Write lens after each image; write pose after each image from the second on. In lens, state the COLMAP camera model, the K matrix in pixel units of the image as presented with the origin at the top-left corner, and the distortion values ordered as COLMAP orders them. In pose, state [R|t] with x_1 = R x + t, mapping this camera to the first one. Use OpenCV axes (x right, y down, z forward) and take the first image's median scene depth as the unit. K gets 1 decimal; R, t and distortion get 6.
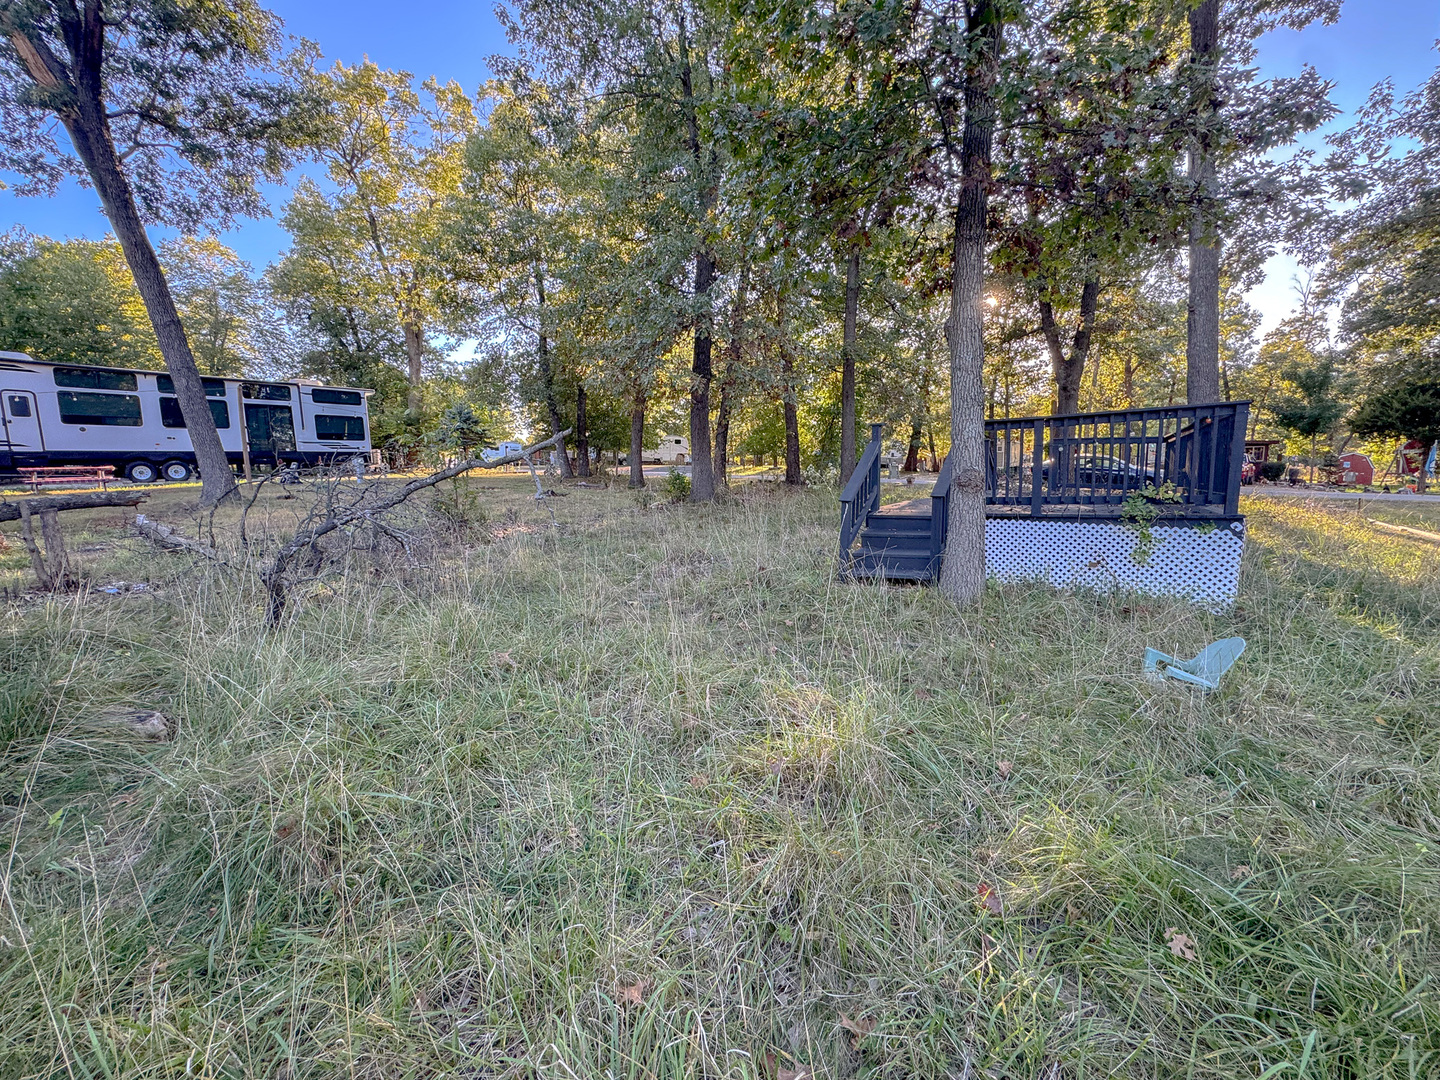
lens RADIAL K [[570.7, 0, 721.4], [0, 570.7, 536.7], [0, 0, 1]] dist [-0.005717, 0.000080]
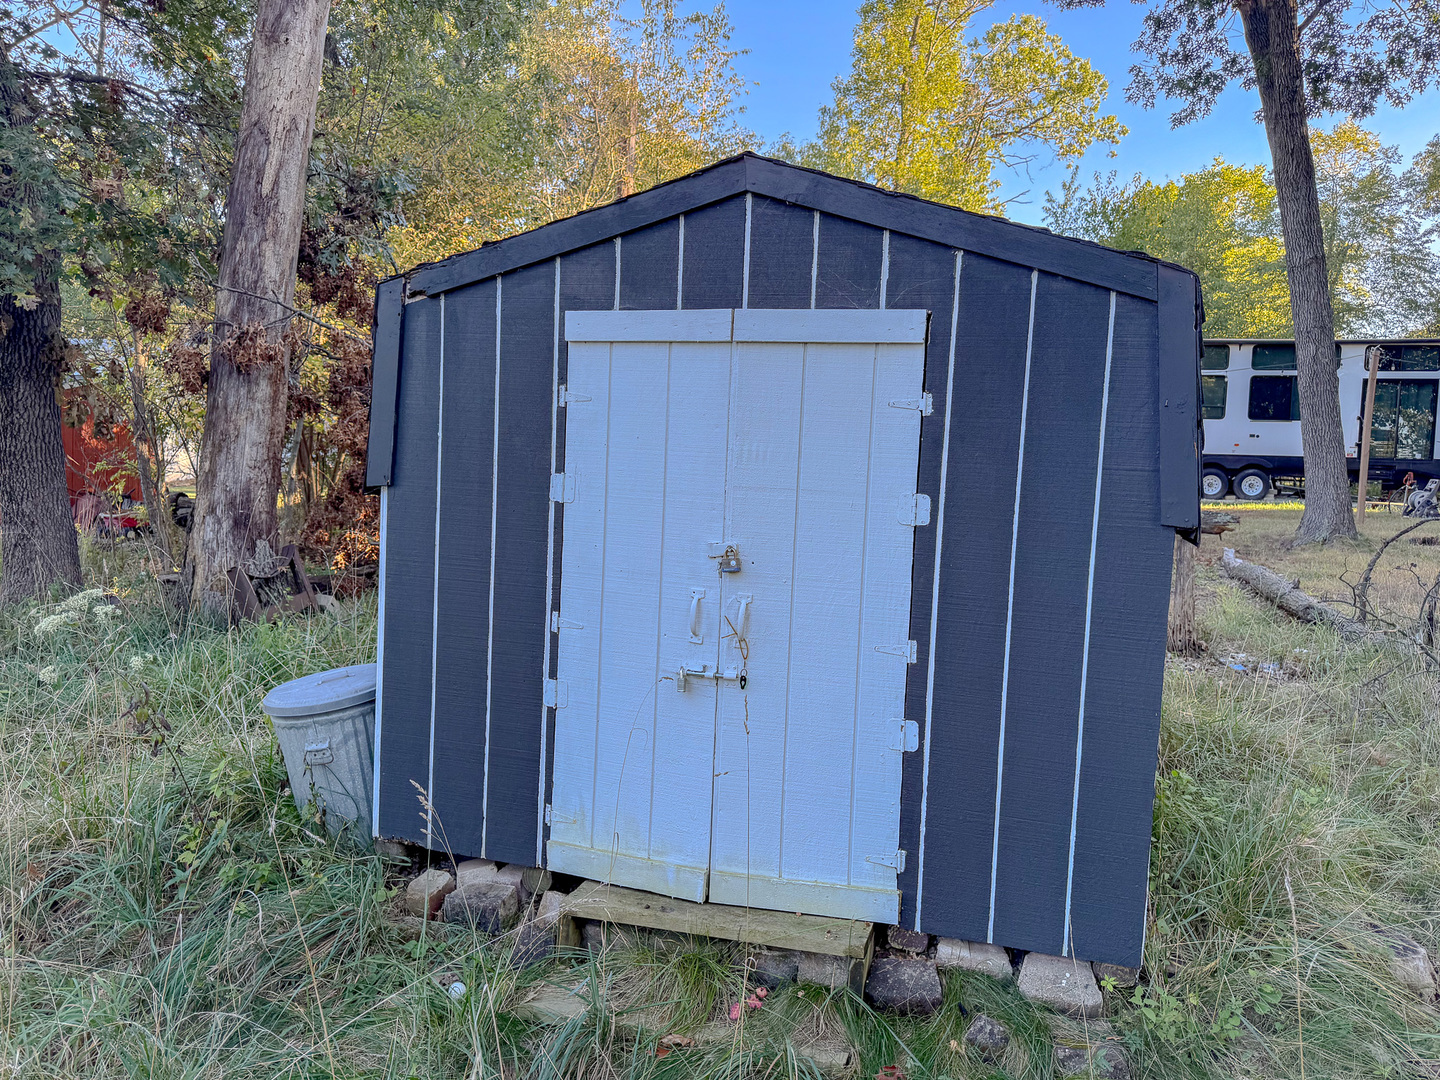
lens RADIAL K [[996.8, 0, 714.9], [0, 996.8, 546.0], [0, 0, 1]] dist [0.008896, -0.002815]
pose [[0.350576, 0.103896, -0.930753, -0.101014], [-0.159526, 0.985928, 0.049968, -0.002369], [0.922848, 0.130961, 0.362217, -0.005568]]
